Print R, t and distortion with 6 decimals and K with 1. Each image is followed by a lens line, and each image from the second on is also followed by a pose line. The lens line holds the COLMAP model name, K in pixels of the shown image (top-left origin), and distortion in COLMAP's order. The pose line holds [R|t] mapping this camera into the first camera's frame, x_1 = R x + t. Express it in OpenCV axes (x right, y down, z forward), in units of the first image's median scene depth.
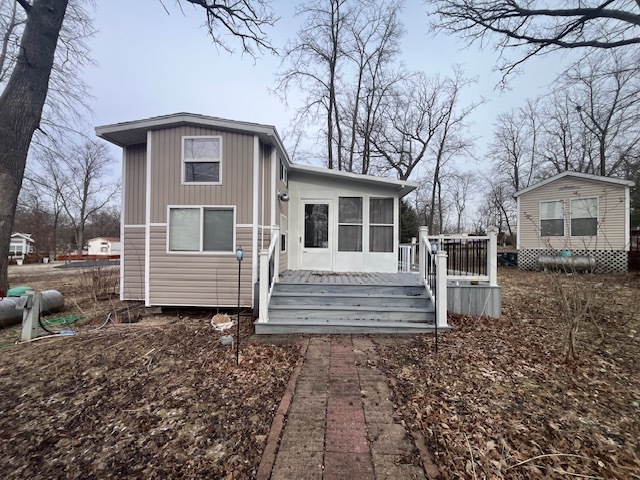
lens RADIAL K [[257.6, 0, 318.7], [0, 257.6, 242.4], [0, 0, 1]] dist [-0.003704, -0.000063]
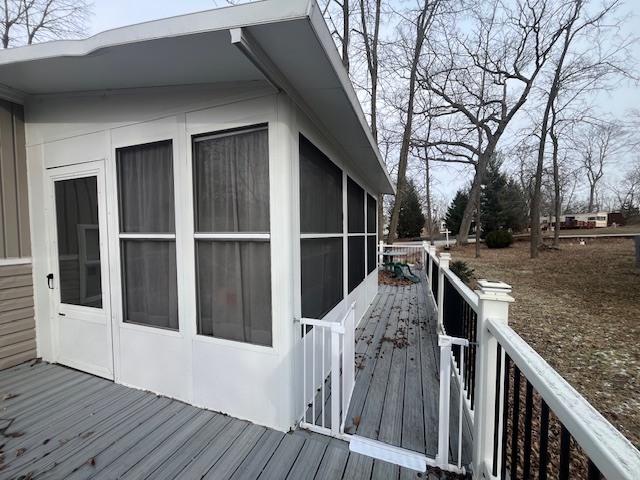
lens RADIAL K [[257.6, 0, 318.7], [0, 257.6, 242.4], [0, 0, 1]] dist [-0.003704, -0.000063]
pose [[0.950735, -0.015410, -0.309621, 0.098156], [0.030817, 0.998515, 0.044931, -0.017035], [0.308469, -0.052259, 0.949798, 0.187296]]
